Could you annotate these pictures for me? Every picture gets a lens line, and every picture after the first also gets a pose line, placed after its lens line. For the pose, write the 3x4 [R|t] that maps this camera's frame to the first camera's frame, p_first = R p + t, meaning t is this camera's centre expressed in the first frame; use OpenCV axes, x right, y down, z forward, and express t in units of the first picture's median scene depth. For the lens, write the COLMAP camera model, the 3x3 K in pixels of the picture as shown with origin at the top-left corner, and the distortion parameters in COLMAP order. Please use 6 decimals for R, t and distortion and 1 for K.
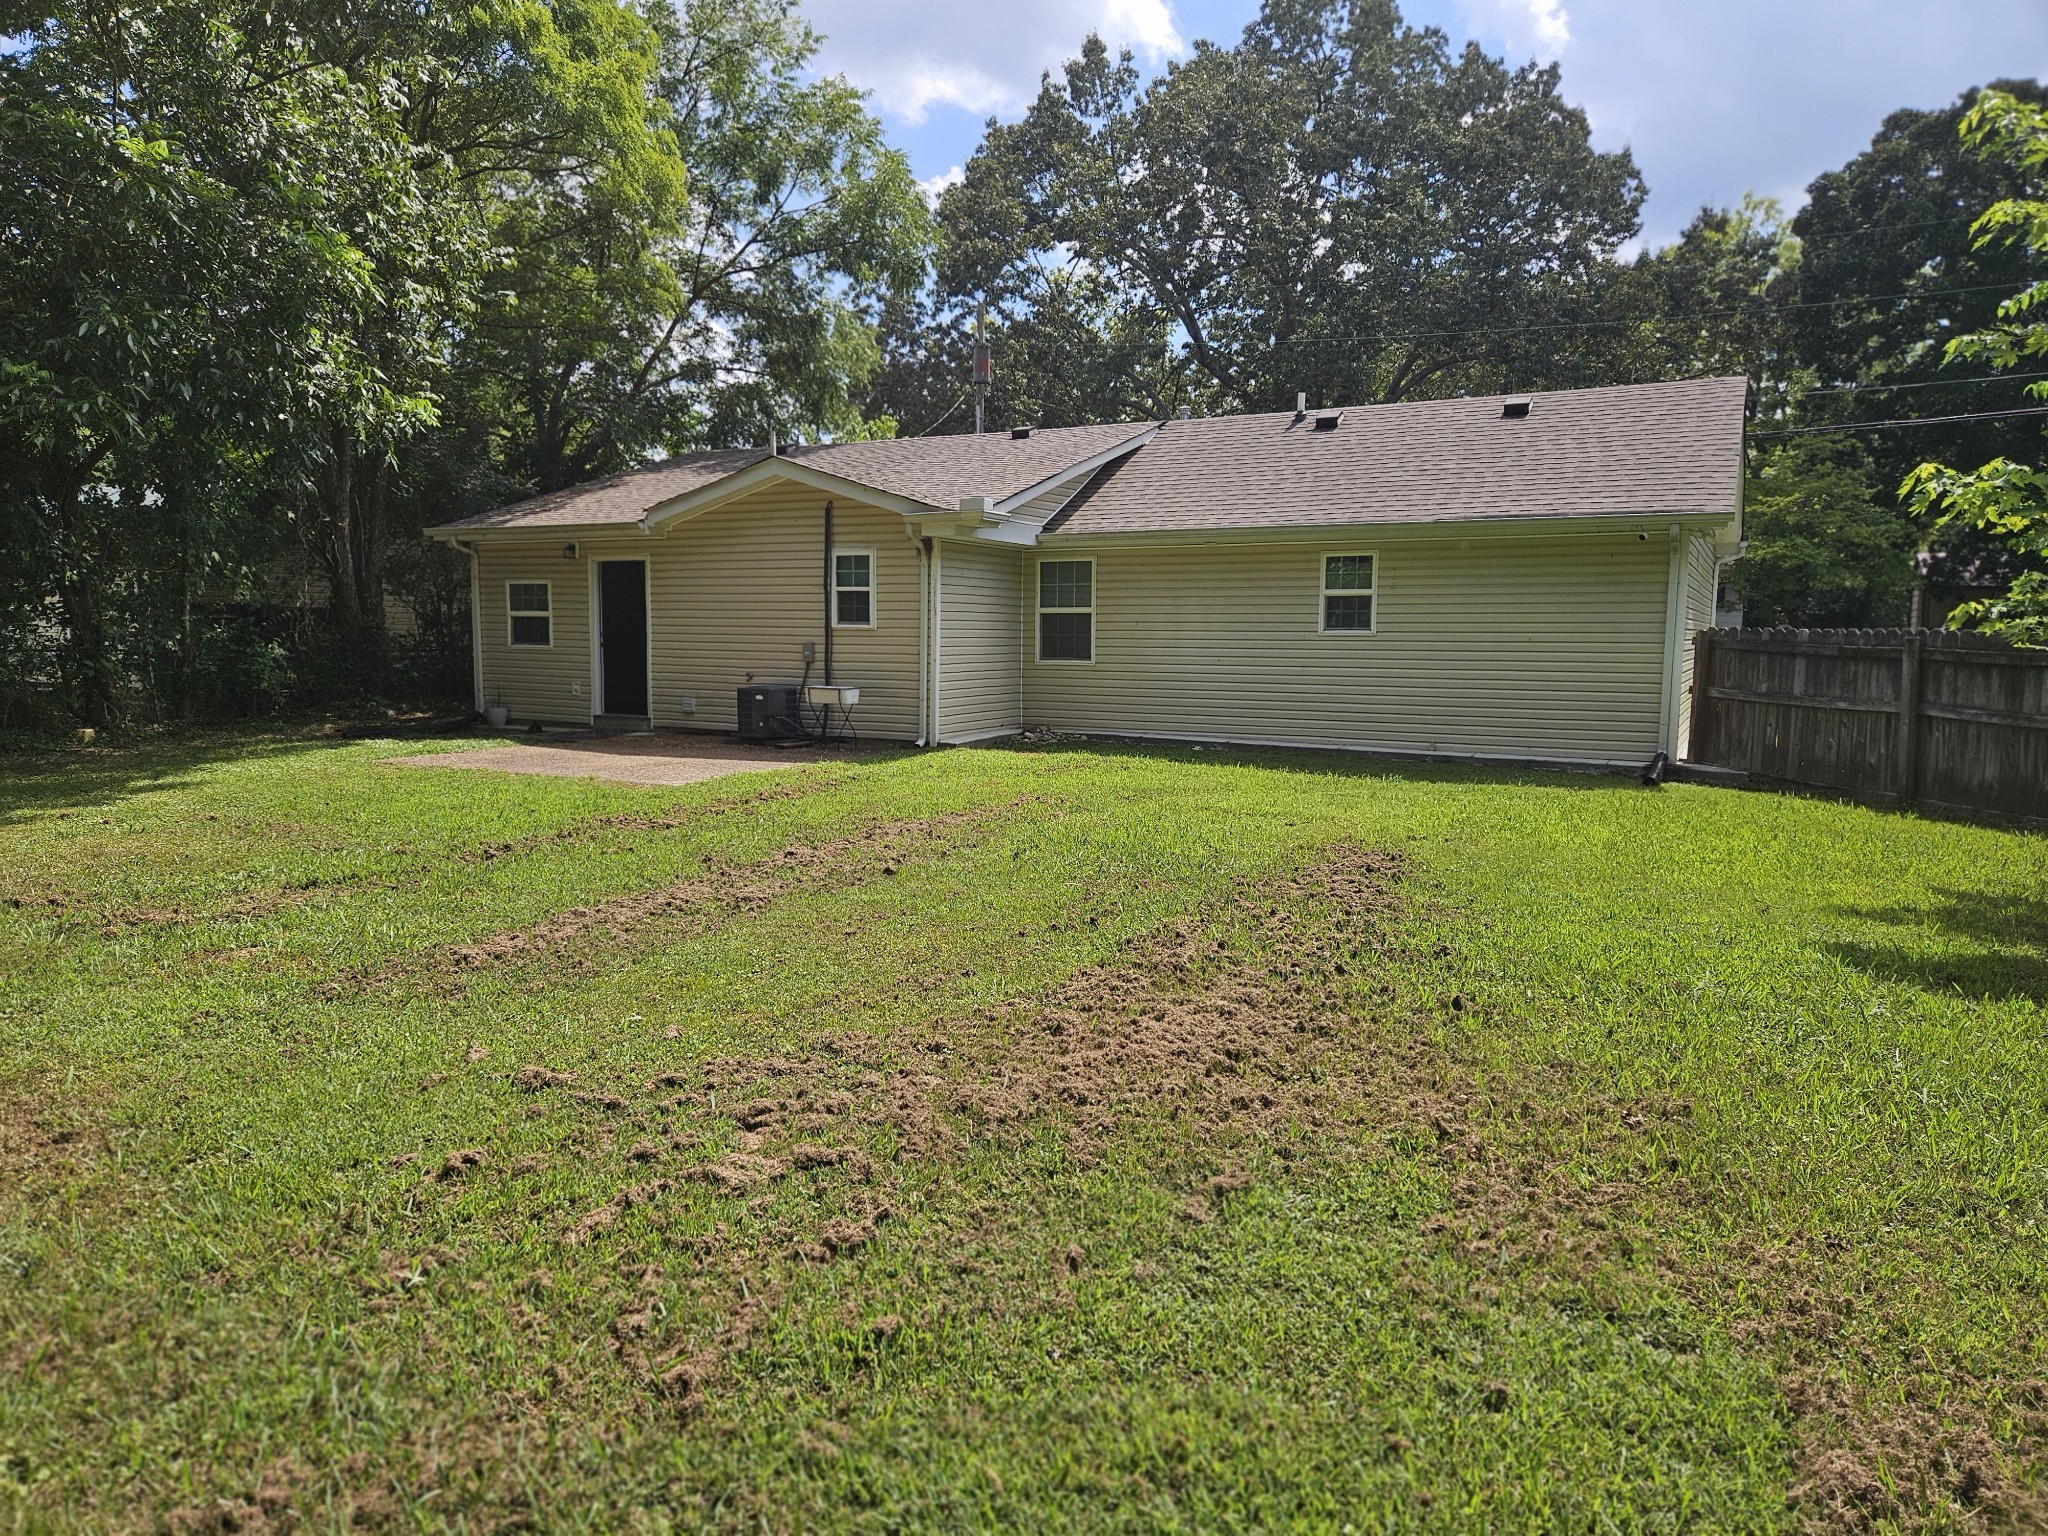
lens RADIAL K [[1370.5, 0, 1022.8], [0, 1370.5, 780.2], [0, 0, 1]] dist [0.084032, -0.069199]
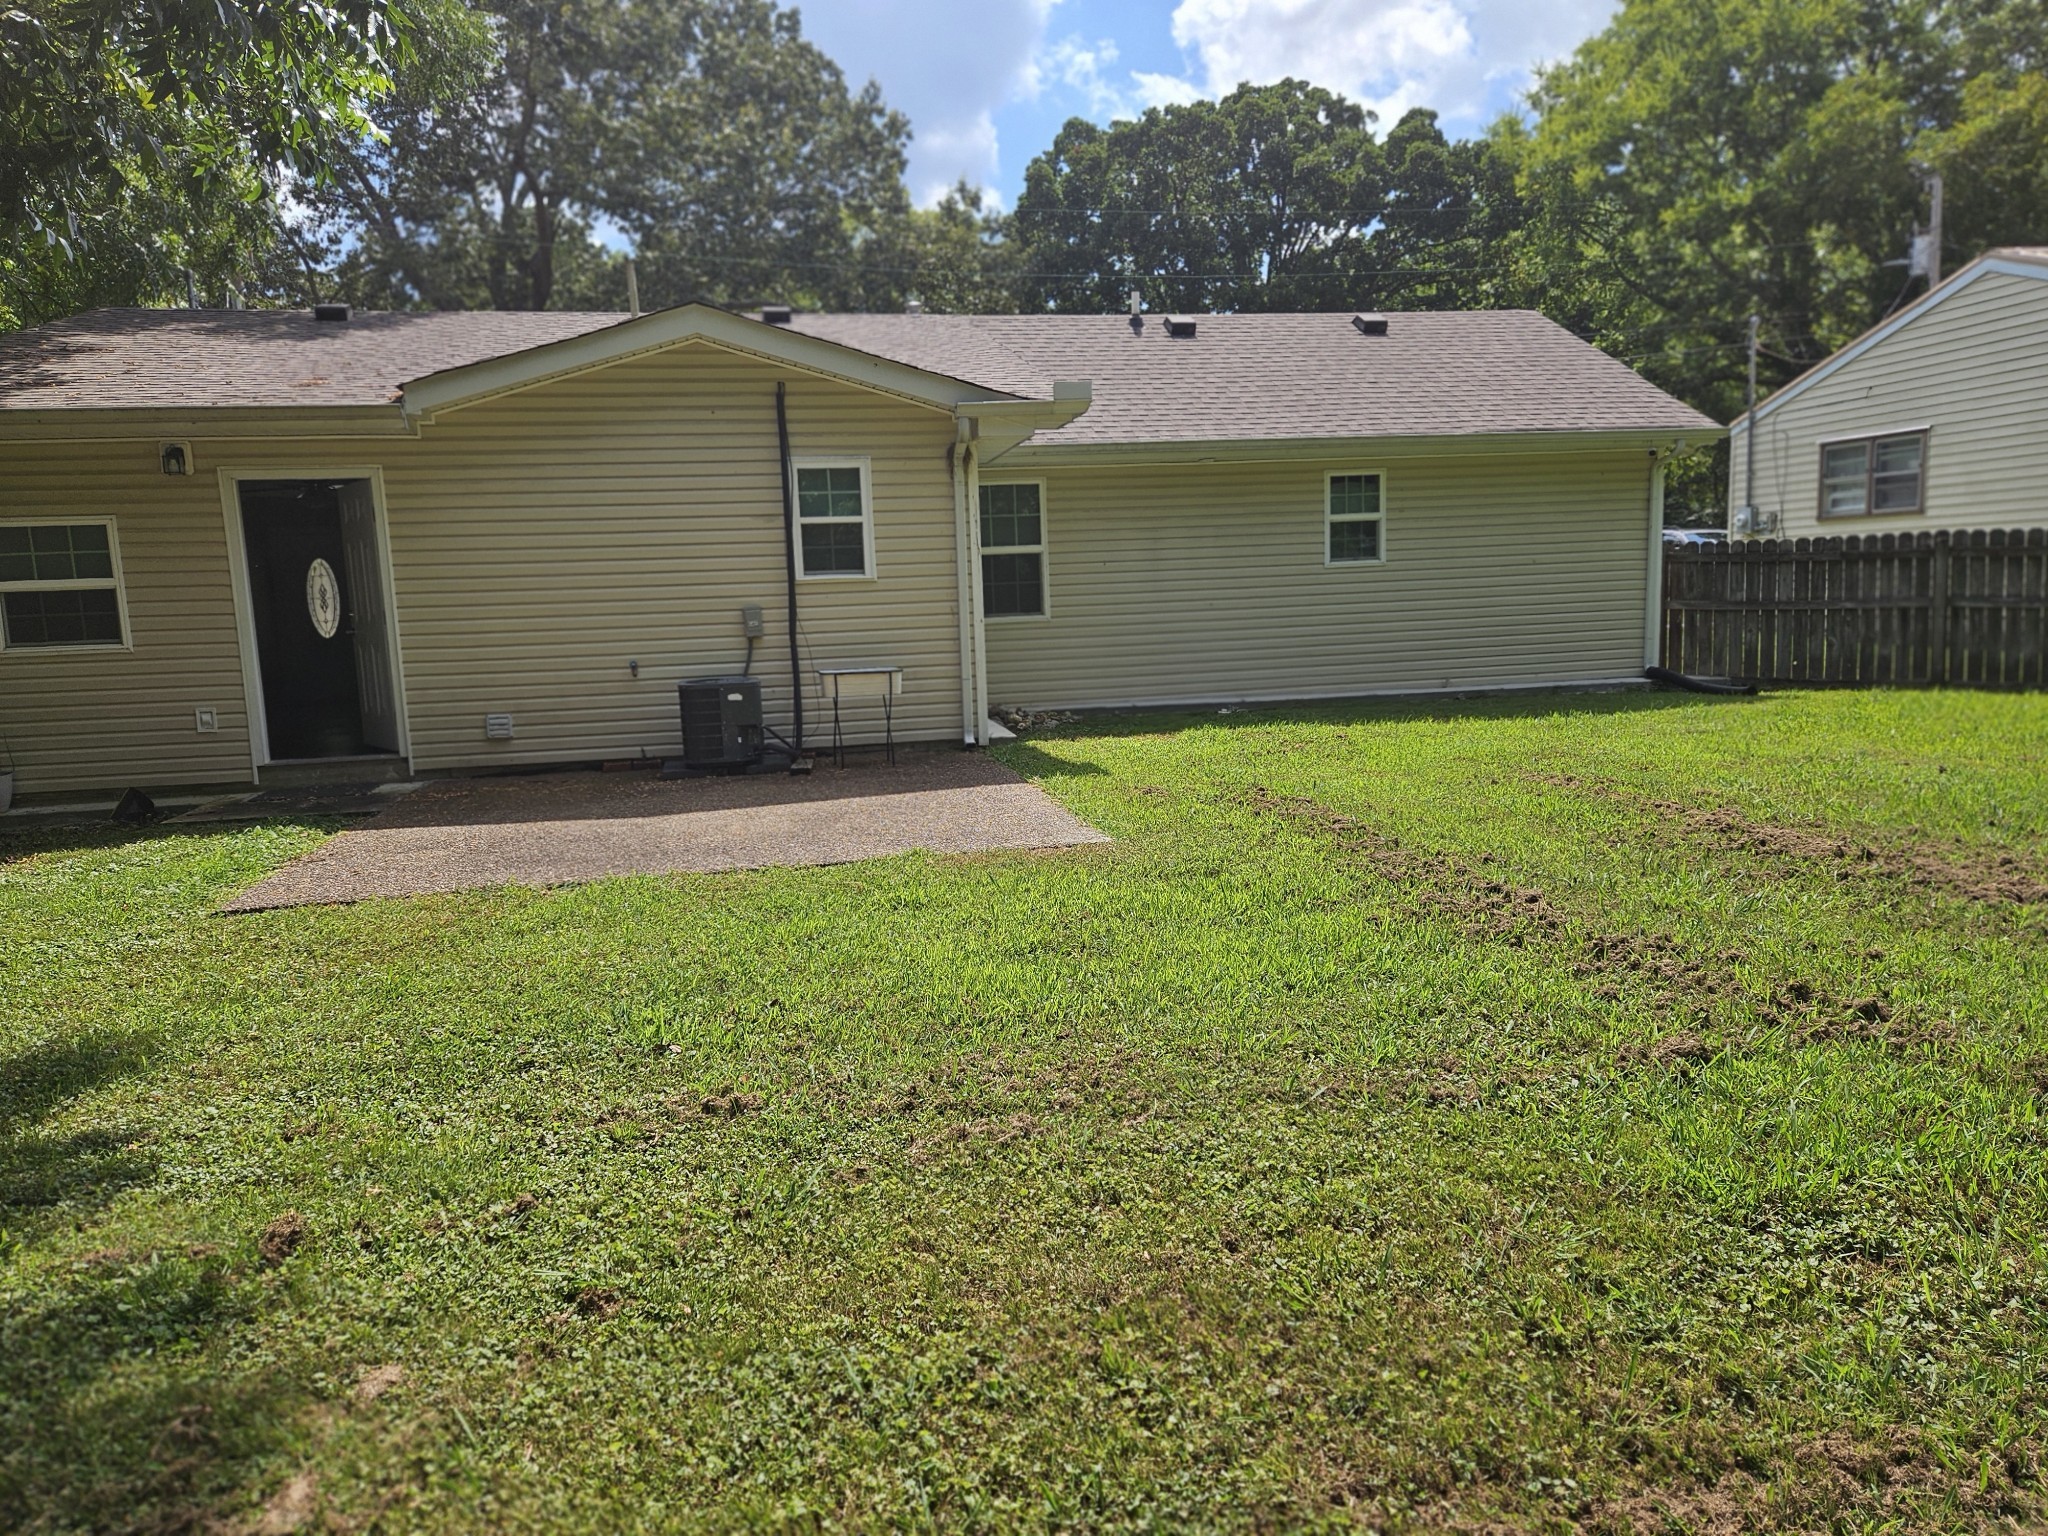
lens RADIAL K [[1370.5, 0, 1022.8], [0, 1370.5, 780.2], [0, 0, 1]] dist [0.084032, -0.069199]
pose [[0.760395, -0.128017, 0.636718, -0.486906], [0.115685, 0.991400, 0.061173, -0.045420], [-0.639074, 0.027143, 0.768666, 0.437536]]
